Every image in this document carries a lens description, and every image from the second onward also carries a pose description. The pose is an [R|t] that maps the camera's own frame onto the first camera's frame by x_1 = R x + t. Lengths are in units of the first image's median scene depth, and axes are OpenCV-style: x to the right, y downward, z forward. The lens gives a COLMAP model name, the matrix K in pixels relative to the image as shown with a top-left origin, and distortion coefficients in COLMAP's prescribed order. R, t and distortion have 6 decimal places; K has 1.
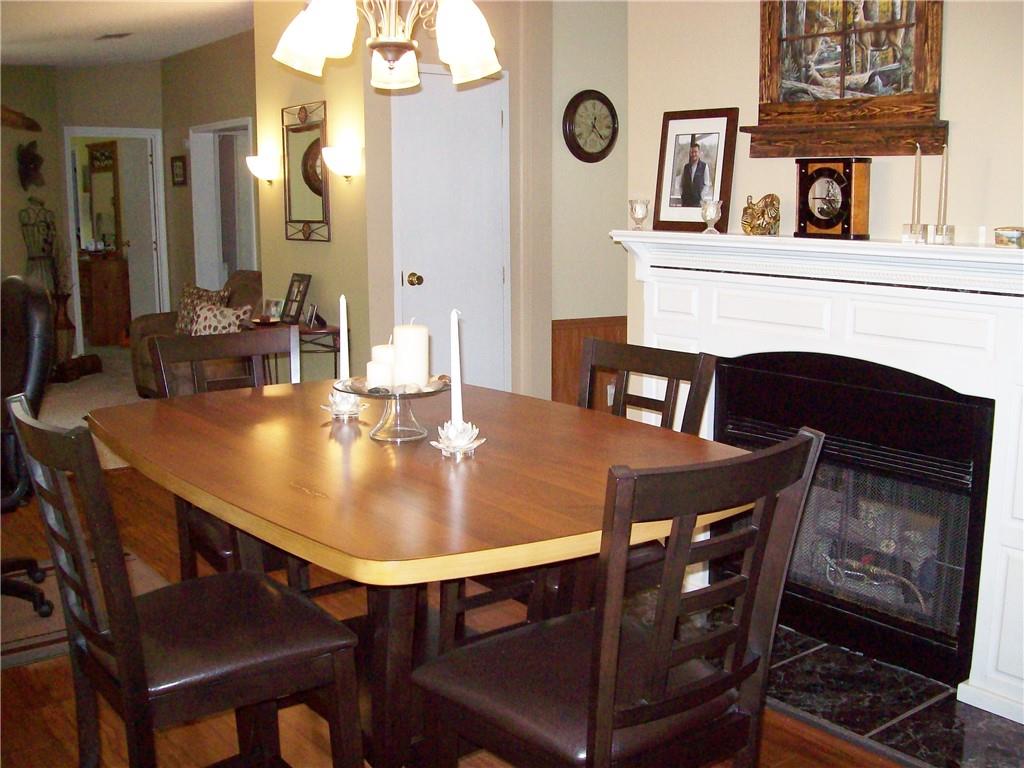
lens RADIAL K [[1090.1, 0, 513.6], [0, 1090.1, 384.5], [0, 0, 1]] dist [-0.112567, 0.000000]
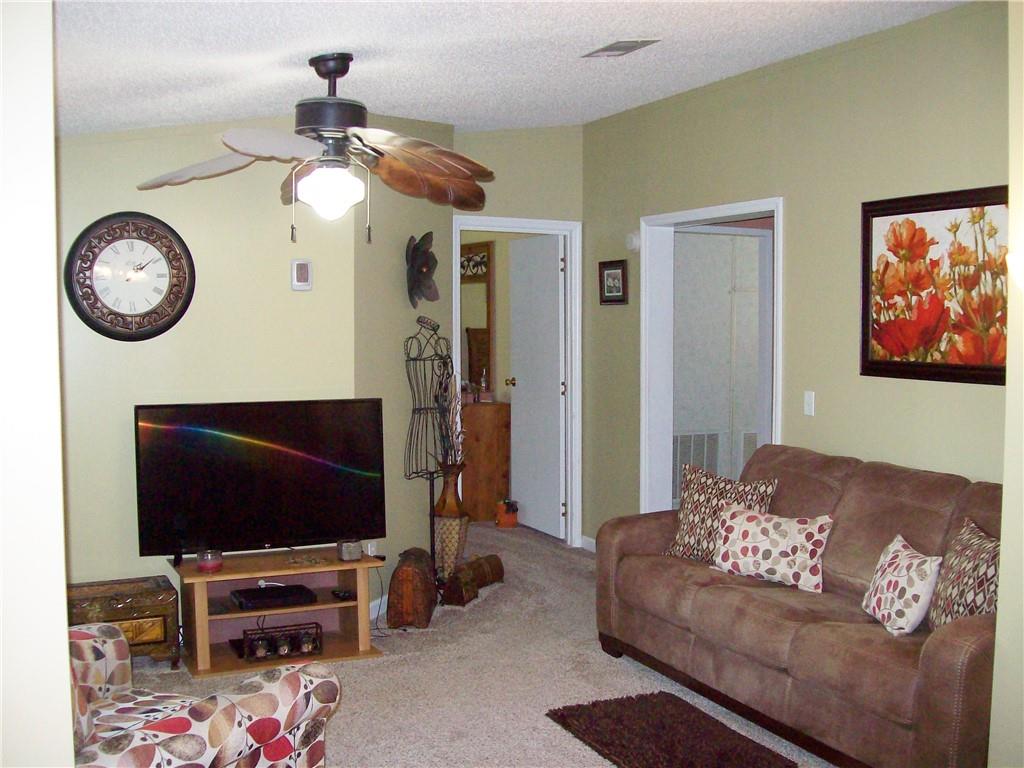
lens RADIAL K [[1090.1, 0, 510.5], [0, 1090.1, 384.2], [0, 0, 1]] dist [-0.112567, 0.000000]
pose [[0.977907, 0.017754, -0.208283, -0.290769], [-0.039531, 0.994114, -0.100865, -0.078261], [0.205267, 0.106870, 0.972854, 0.405290]]
